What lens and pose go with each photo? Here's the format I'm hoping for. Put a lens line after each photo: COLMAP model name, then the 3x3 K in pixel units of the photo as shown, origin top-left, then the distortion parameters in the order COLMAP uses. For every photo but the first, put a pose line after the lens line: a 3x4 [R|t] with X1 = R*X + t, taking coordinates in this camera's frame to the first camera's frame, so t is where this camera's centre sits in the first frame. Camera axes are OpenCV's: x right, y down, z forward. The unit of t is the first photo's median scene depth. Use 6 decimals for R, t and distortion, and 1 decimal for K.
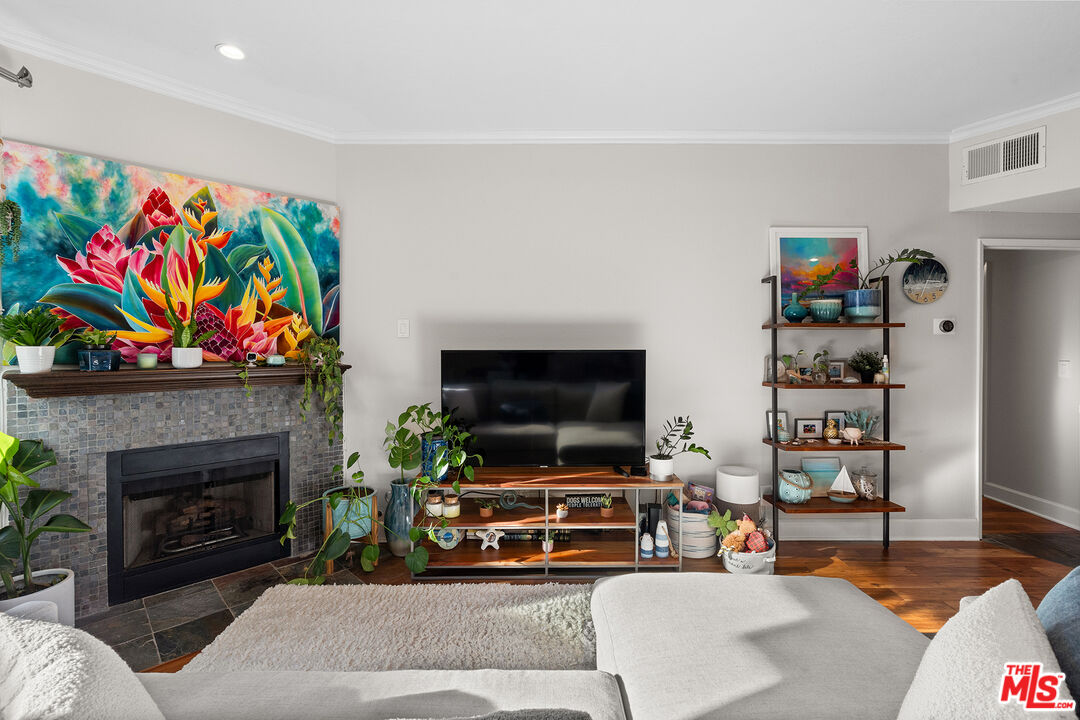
lens RADIAL K [[491.4, 0, 541.5], [0, 491.4, 352.3], [0, 0, 1]] dist [-0.002355, 0.000100]
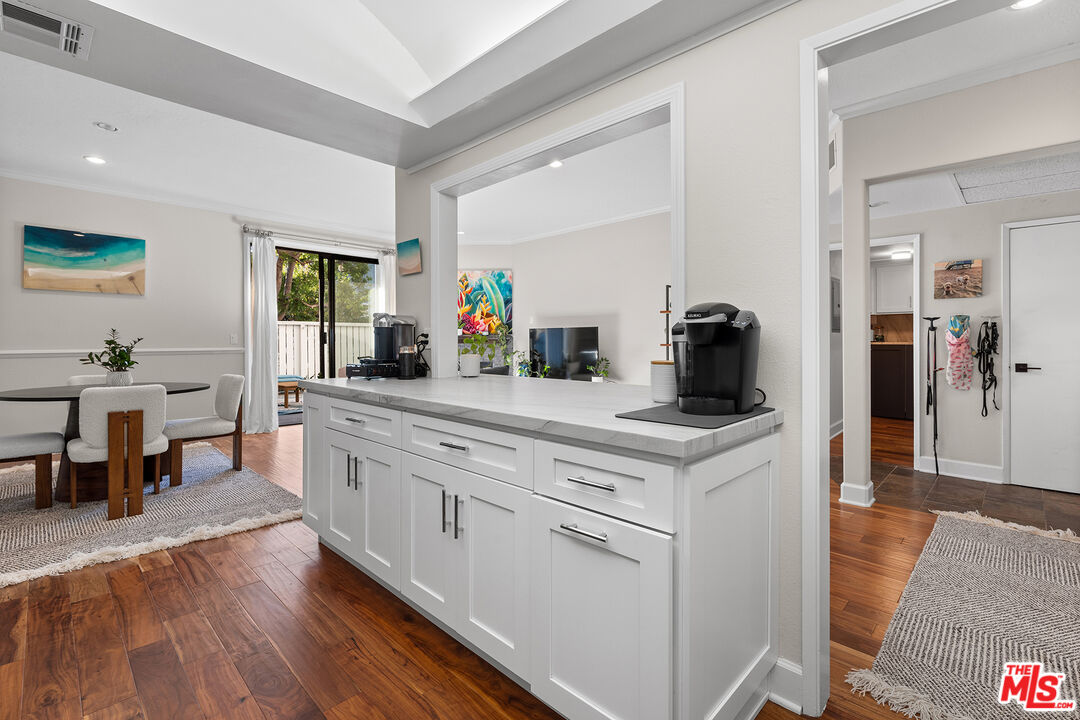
lens RADIAL K [[491.4, 0, 539.7], [0, 491.4, 350.7], [0, 0, 1]] dist [-0.002355, 0.000100]
pose [[0.701965, 0.014595, -0.712062, 1.546561], [-0.009008, 0.999892, 0.011615, 0.074015], [0.712154, -0.001739, 0.702021, -0.651782]]
